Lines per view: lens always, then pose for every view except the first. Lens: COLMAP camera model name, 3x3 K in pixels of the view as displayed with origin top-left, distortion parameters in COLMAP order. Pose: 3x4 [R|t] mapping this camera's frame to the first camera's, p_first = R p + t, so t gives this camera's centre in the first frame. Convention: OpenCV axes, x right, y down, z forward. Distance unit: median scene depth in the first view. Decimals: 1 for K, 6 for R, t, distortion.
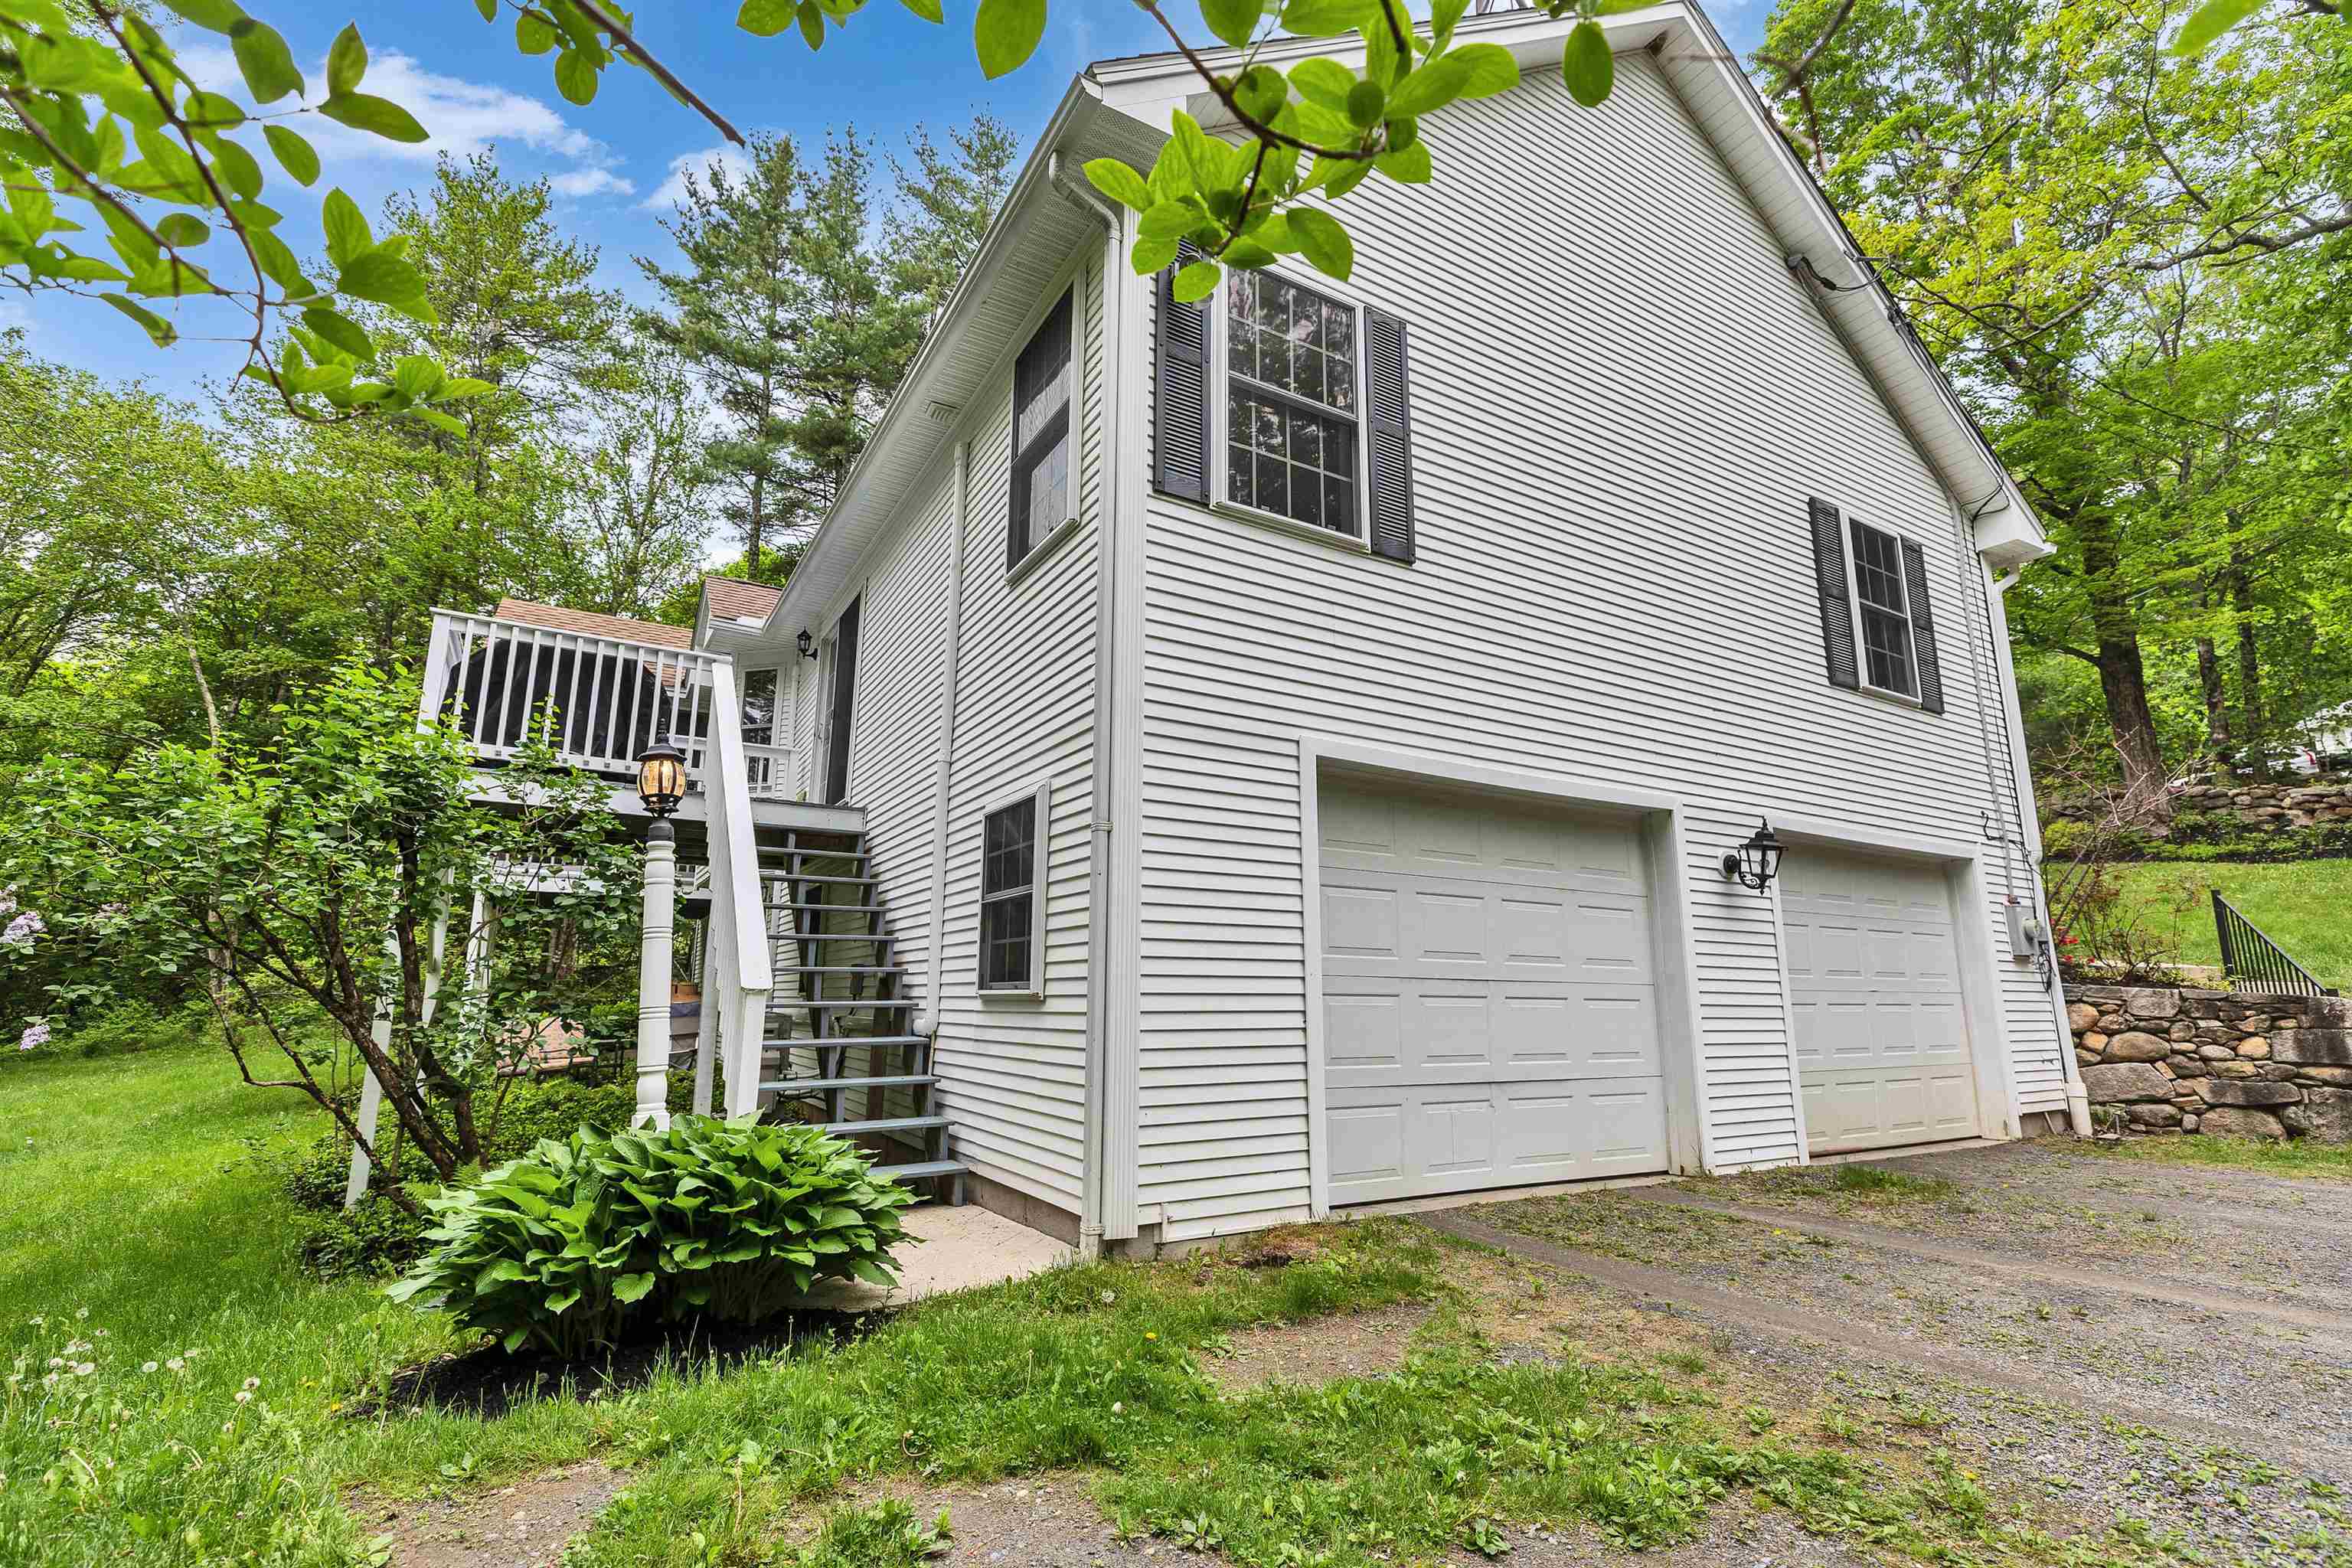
lens RADIAL K [[1048.2, 0, 1176.7], [0, 1048.2, 793.6], [0, 0, 1]] dist [-0.000377, 0.000047]
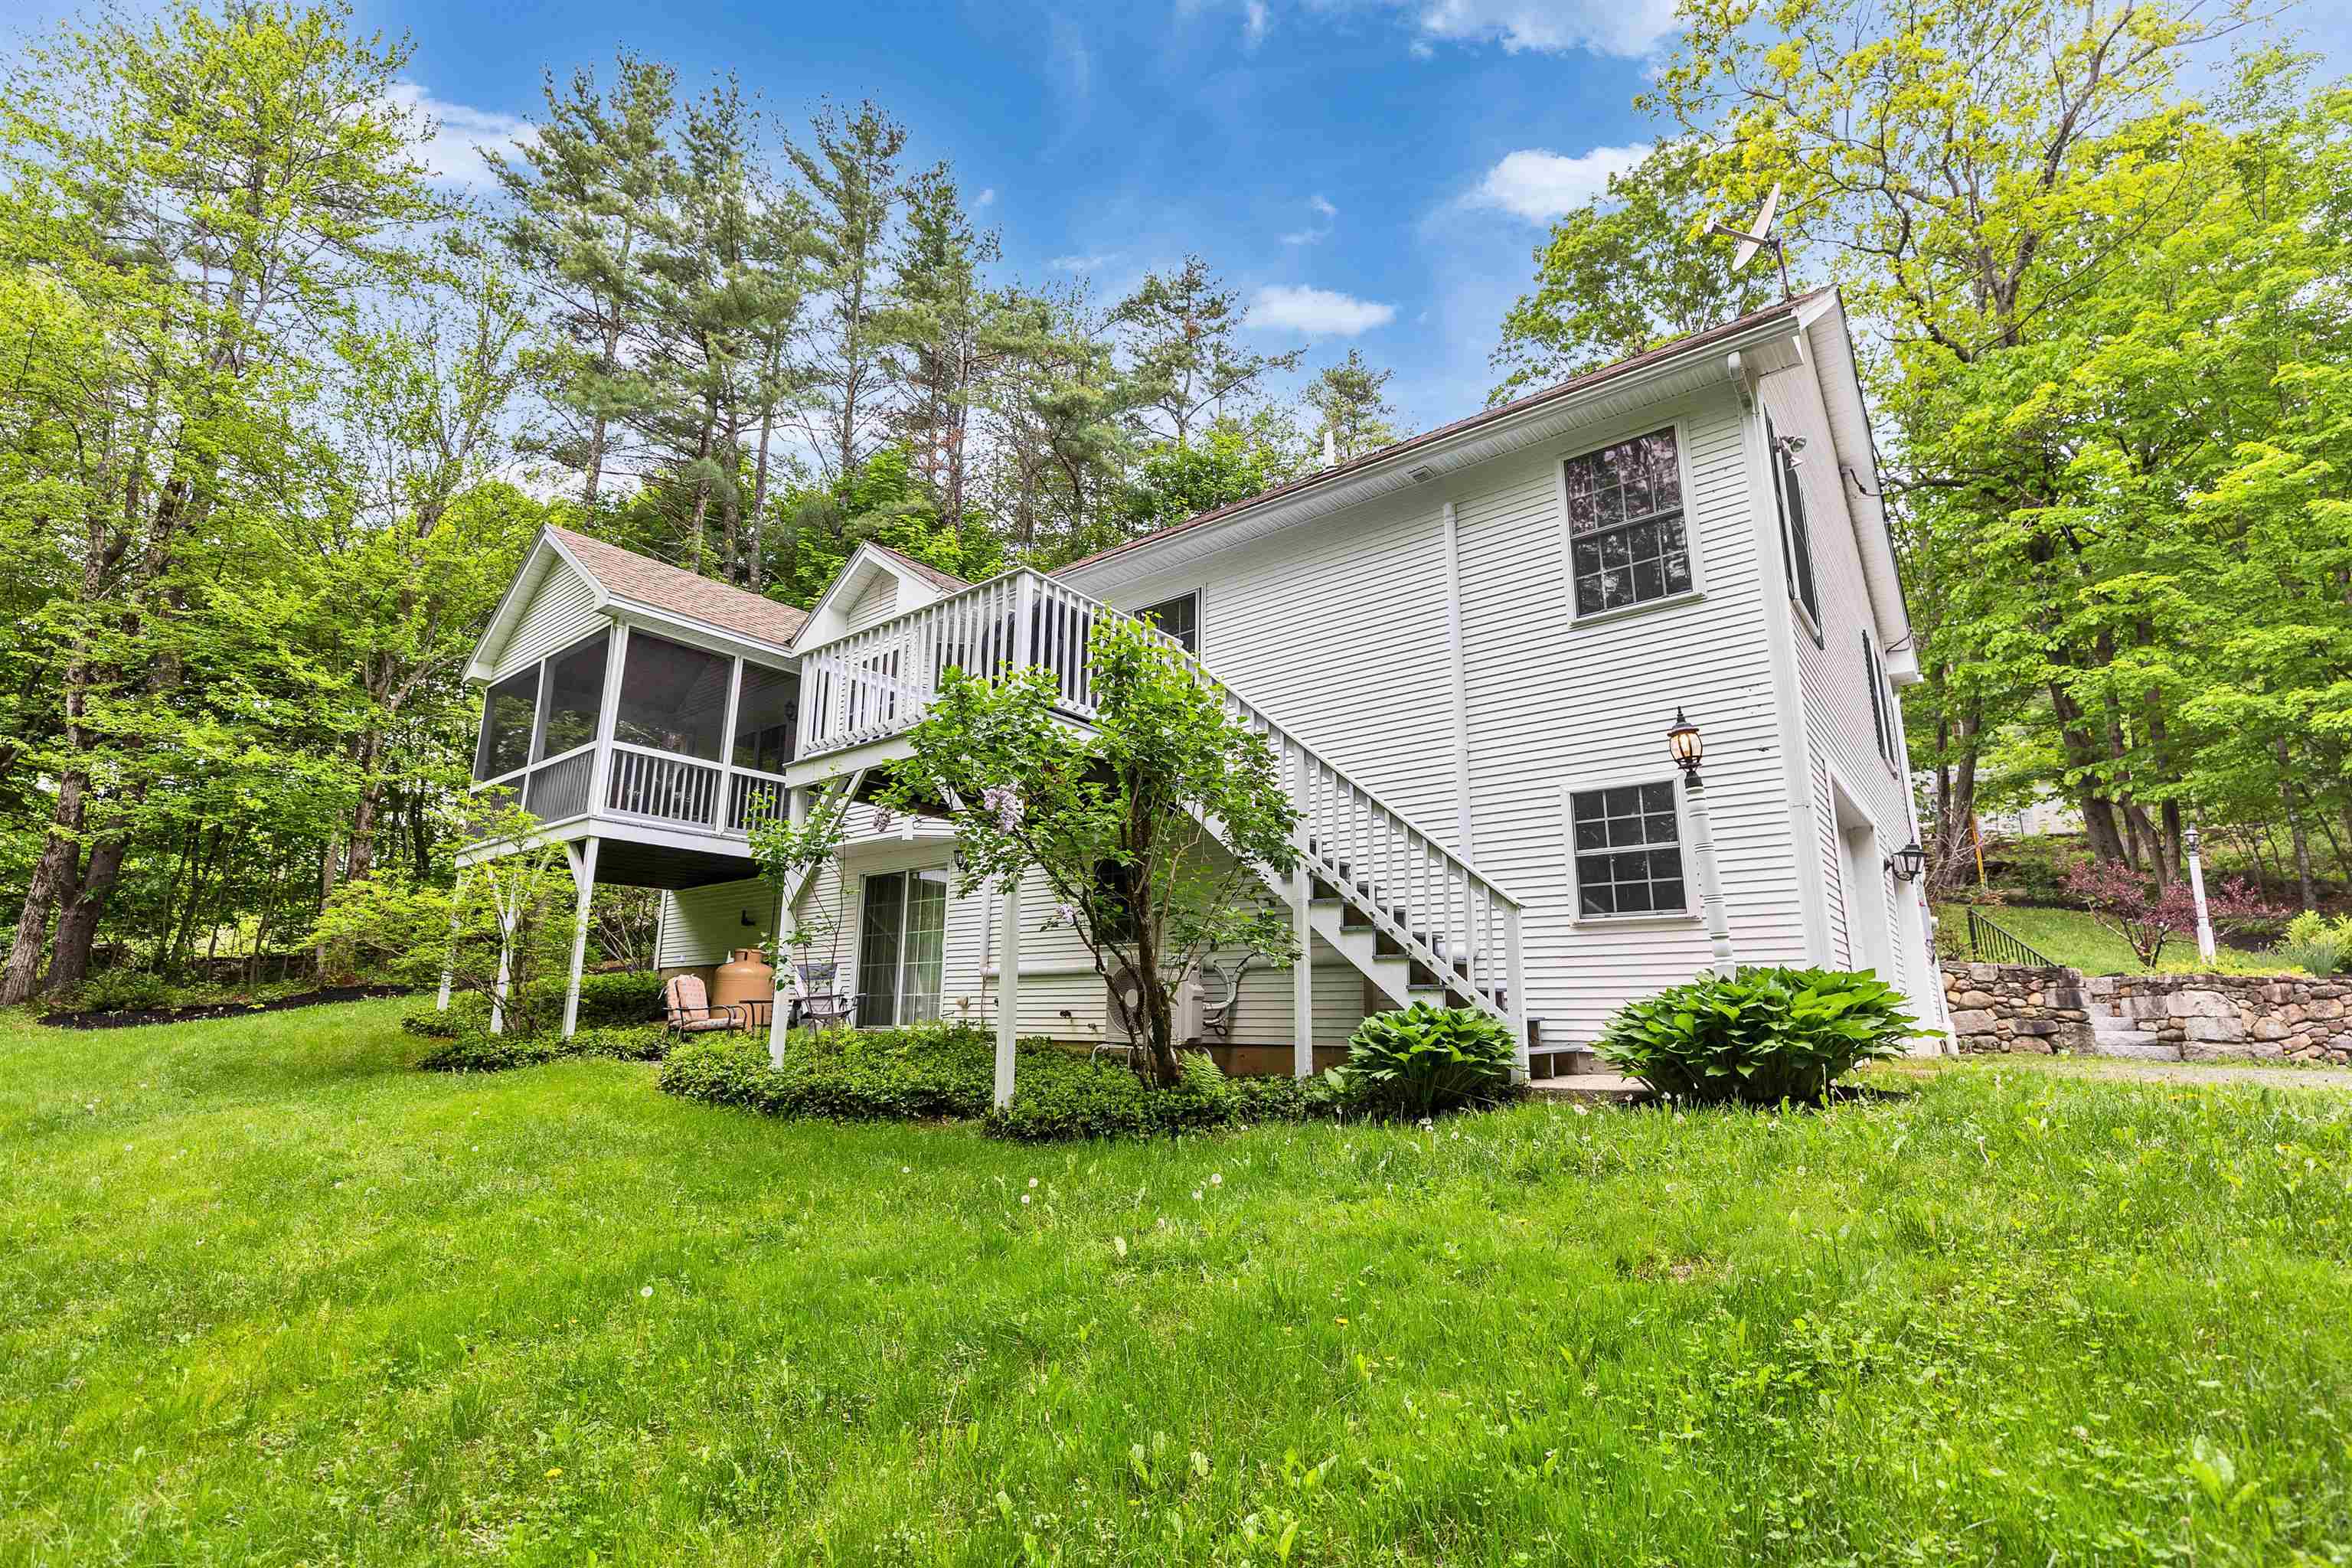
lens RADIAL K [[1048.2, 0, 1178.9], [0, 1048.2, 781.0], [0, 0, 1]] dist [-0.000377, 0.000047]
pose [[0.931670, 0.088208, 0.352436, -0.827781], [-0.076834, 0.995975, -0.046163, 0.079046], [-0.355089, 0.015930, 0.934697, -0.065778]]
